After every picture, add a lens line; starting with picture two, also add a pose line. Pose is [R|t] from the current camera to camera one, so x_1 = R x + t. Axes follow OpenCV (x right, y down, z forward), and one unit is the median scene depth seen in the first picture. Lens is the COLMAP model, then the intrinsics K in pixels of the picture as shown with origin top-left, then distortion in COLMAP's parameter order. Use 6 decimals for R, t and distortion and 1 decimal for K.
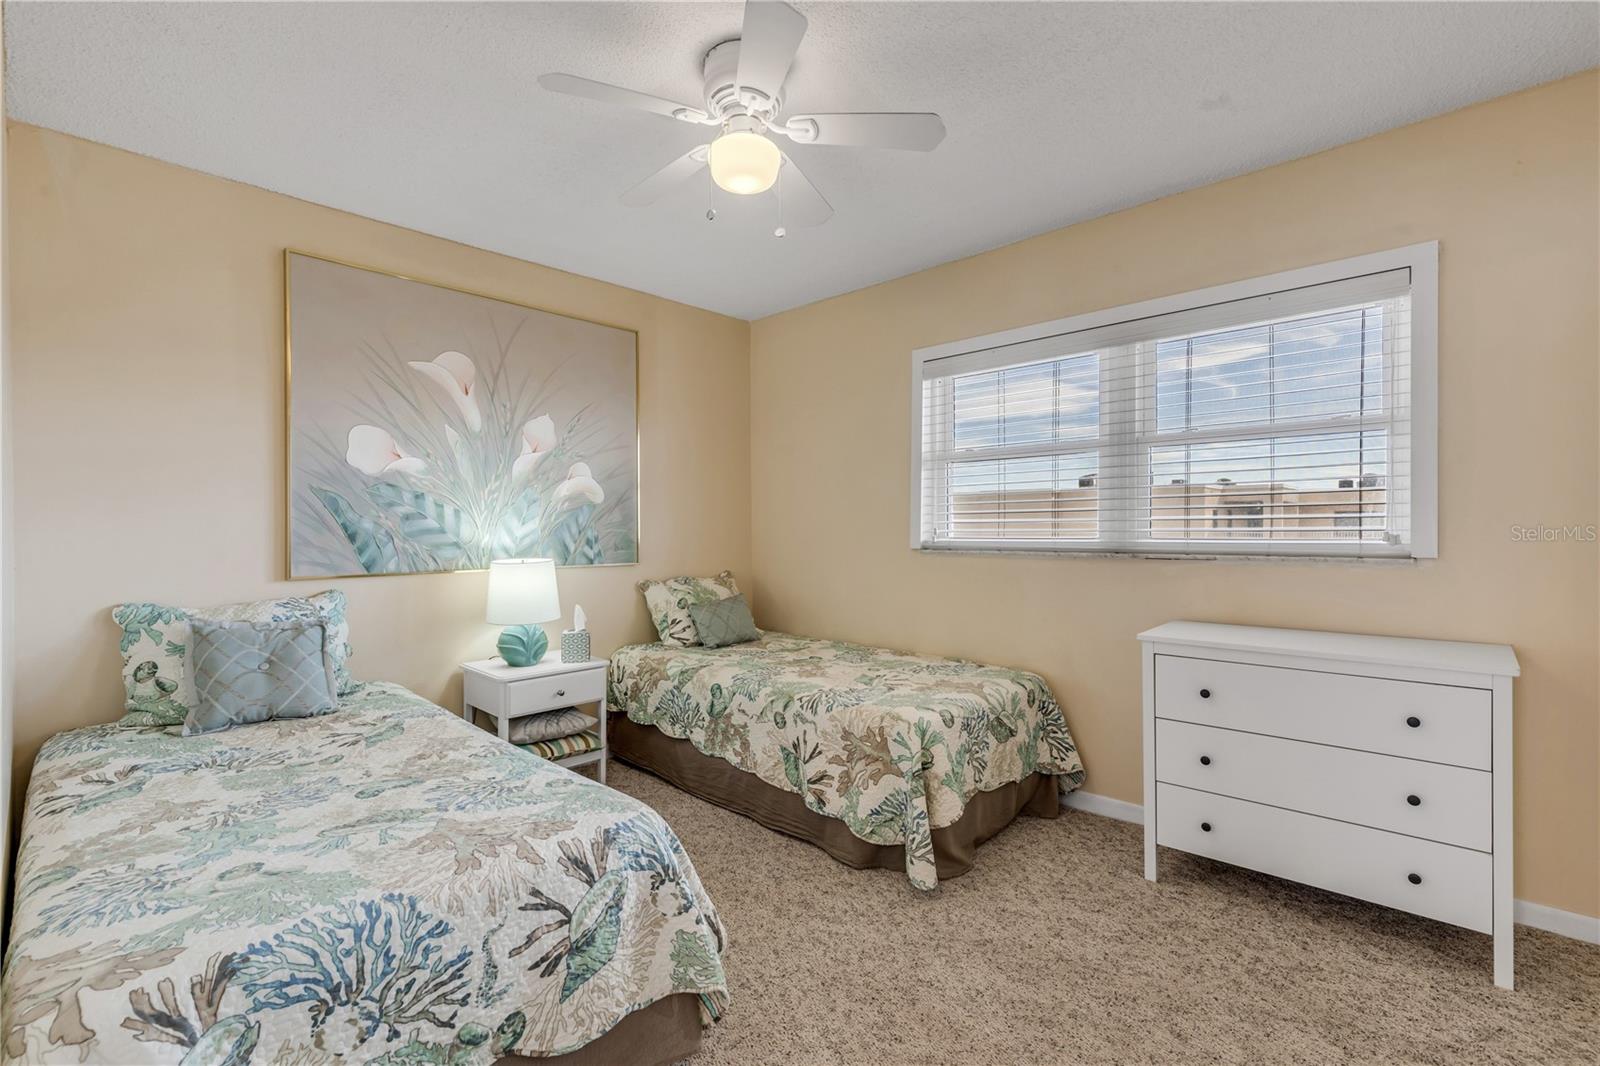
lens RADIAL K [[730.8, 0, 803.6], [0, 730.8, 535.8], [0, 0, 1]] dist [0.002746, -0.000433]
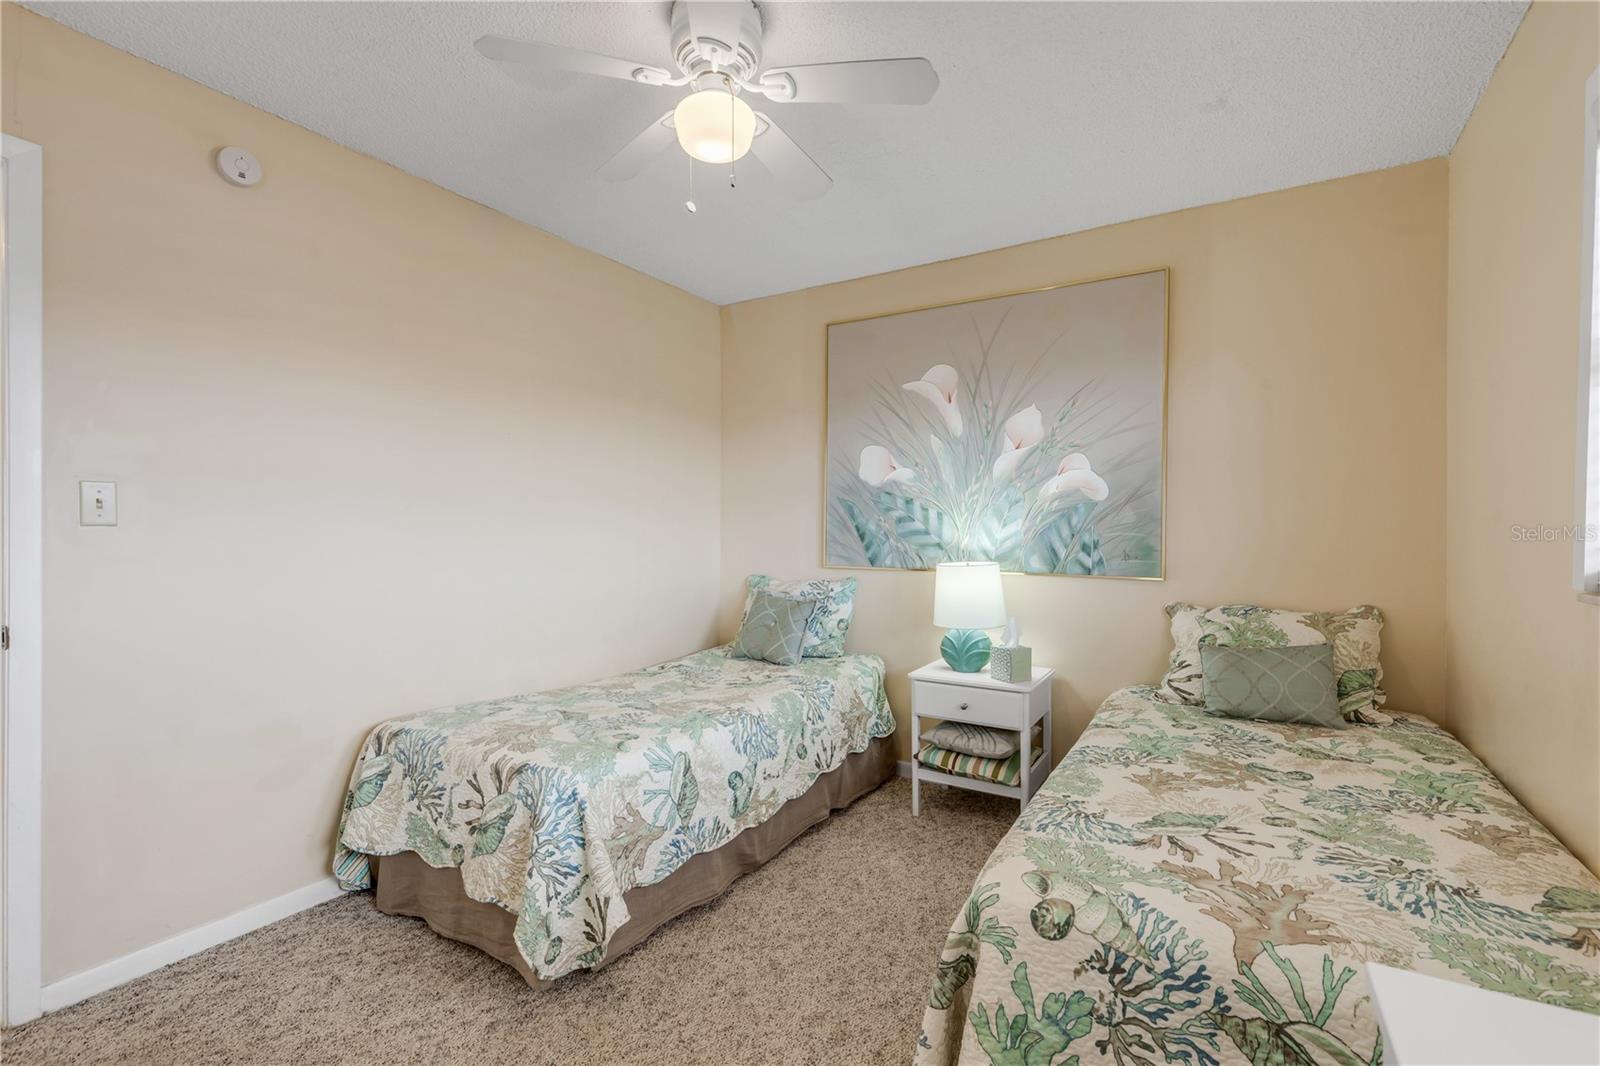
lens RADIAL K [[730.8, 0, 800.9], [0, 730.8, 531.5], [0, 0, 1]] dist [0.002746, -0.000433]
pose [[0.190128, 0.008939, -0.981719, 0.540007], [-0.014345, 0.999877, 0.006326, -0.012231], [0.981655, 0.012880, 0.190233, 0.606973]]
